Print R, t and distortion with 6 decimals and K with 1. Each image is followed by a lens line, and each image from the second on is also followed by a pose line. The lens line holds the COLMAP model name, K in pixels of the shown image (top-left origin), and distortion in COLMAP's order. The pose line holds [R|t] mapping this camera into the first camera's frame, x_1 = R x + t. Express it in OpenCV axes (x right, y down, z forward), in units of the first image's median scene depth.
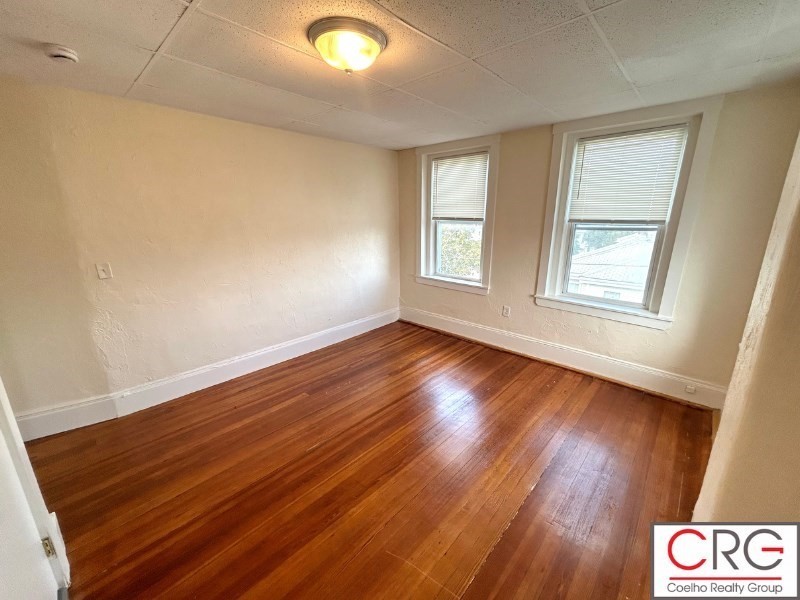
lens RADIAL K [[321.4, 0, 399.6], [0, 321.4, 299.2], [0, 0, 1]] dist [-0.001650, 0.000056]
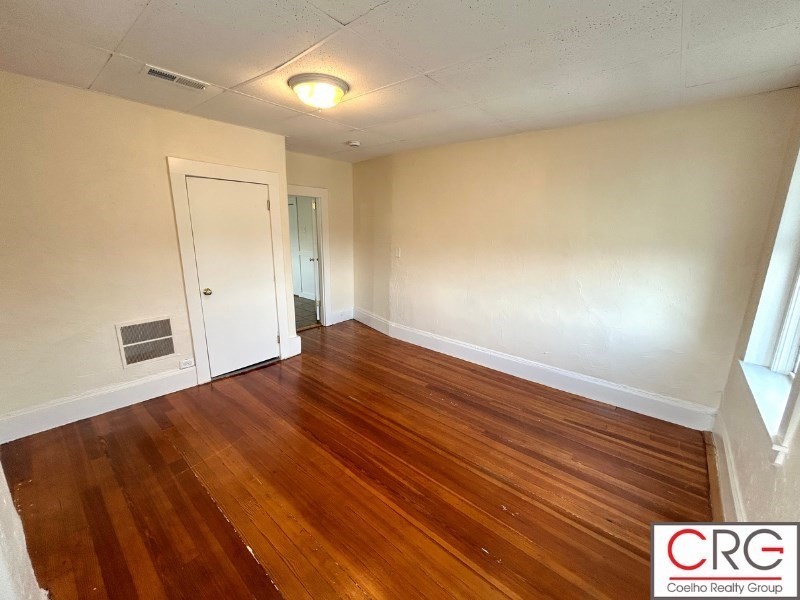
lens RADIAL K [[321.4, 0, 399.6], [0, 321.4, 299.2], [0, 0, 1]] dist [-0.001650, 0.000056]
pose [[0.054967, 0.232996, -0.970923, 0.671609], [-0.270971, 0.939382, 0.210086, -0.175420], [0.961017, 0.251544, 0.114770, 0.693578]]
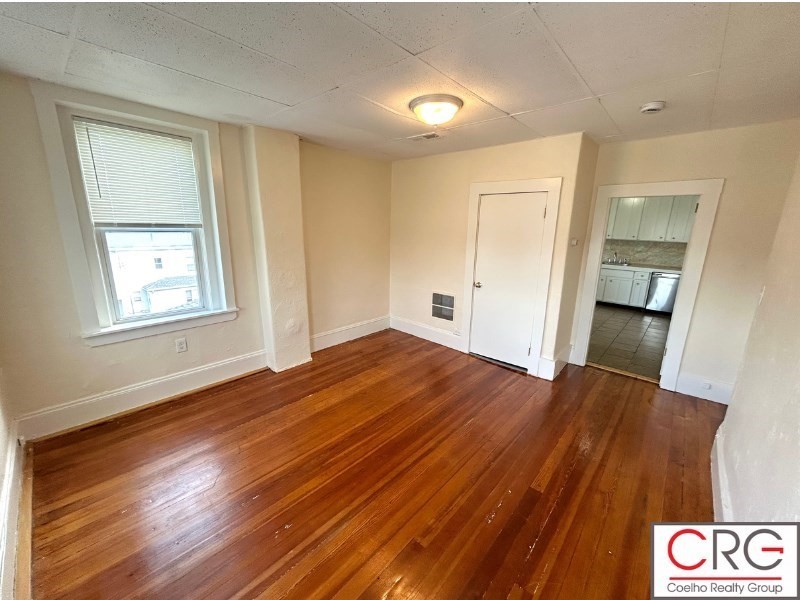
lens RADIAL K [[321.4, 0, 399.6], [0, 321.4, 299.2], [0, 0, 1]] dist [-0.001650, 0.000056]
pose [[-0.999549, -0.008658, -0.028738, 0.018514], [-0.020880, 0.888404, 0.458587, -0.347740], [0.021560, 0.458981, -0.888185, 1.364126]]
